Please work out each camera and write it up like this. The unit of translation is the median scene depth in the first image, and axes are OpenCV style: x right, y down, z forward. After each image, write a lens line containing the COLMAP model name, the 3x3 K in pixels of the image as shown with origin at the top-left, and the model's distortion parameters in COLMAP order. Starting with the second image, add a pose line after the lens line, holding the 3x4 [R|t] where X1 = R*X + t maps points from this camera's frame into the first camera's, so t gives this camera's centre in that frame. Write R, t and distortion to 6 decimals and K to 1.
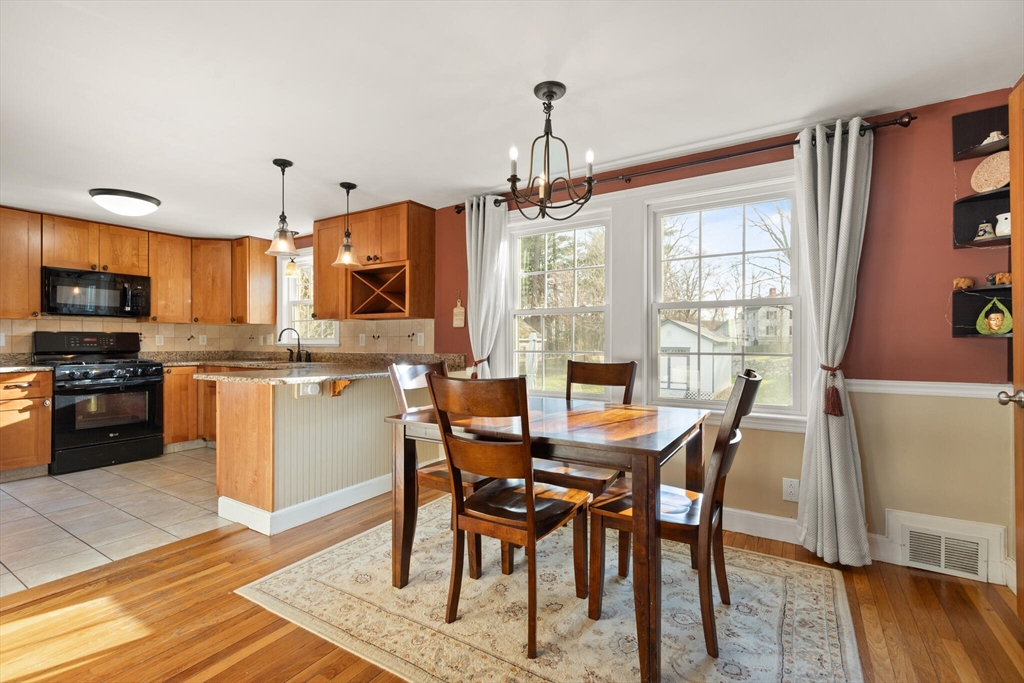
lens RADIAL K [[464.5, 0, 516.8], [0, 464.5, 342.8], [0, 0, 1]] dist [0.006740, -0.000531]
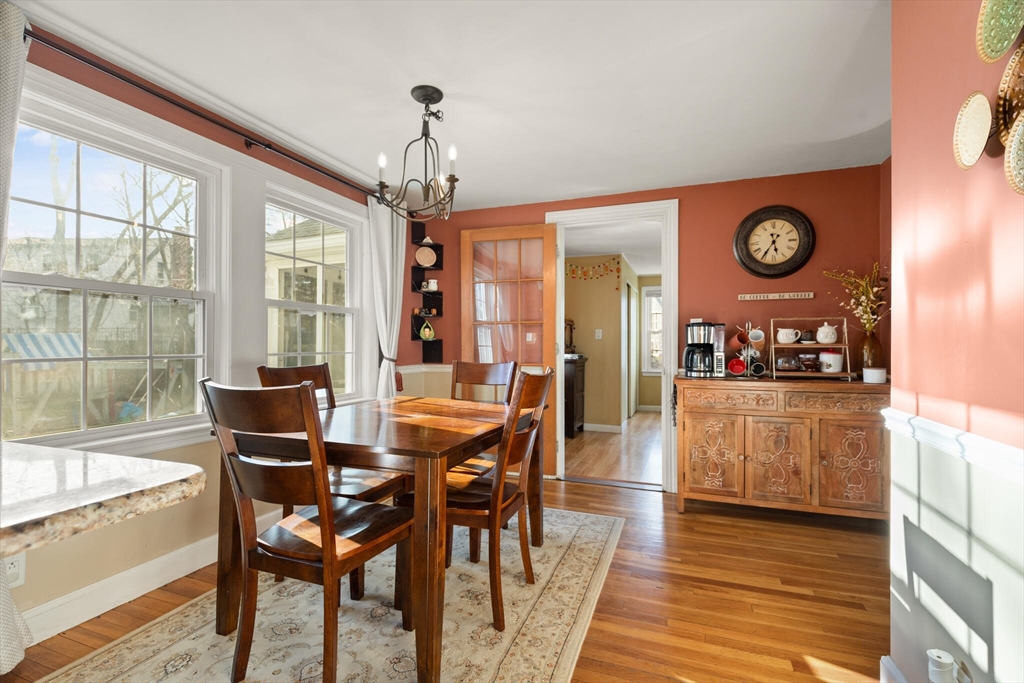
lens RADIAL K [[464.5, 0, 516.8], [0, 464.5, 342.8], [0, 0, 1]] dist [0.006740, -0.000531]
pose [[-0.203356, 0.001873, 0.979103, -0.517196], [-0.002331, 0.999994, -0.002398, 0.000689], [-0.979102, -0.002770, -0.203351, 0.544922]]
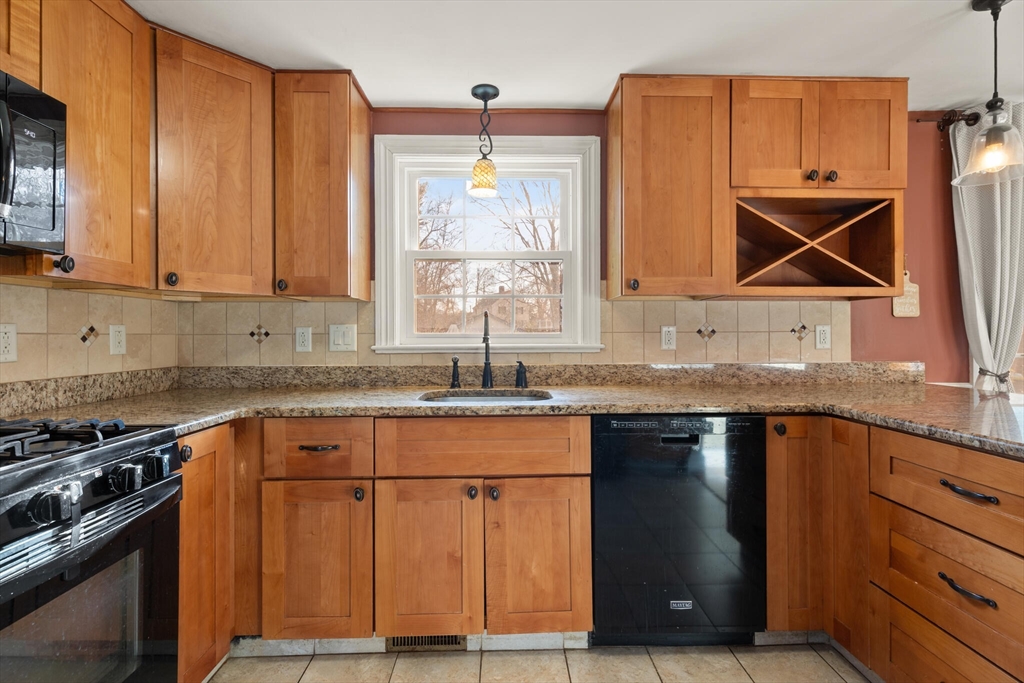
lens RADIAL K [[470.8, 0, 515.8], [0, 470.8, 334.7], [0, 0, 1]] dist [0.007415, -0.000461]
pose [[0.829480, -0.003236, 0.558528, -0.859464], [0.003748, 0.999993, 0.000228, -0.012172], [-0.558524, 0.001905, 0.829486, 0.753413]]
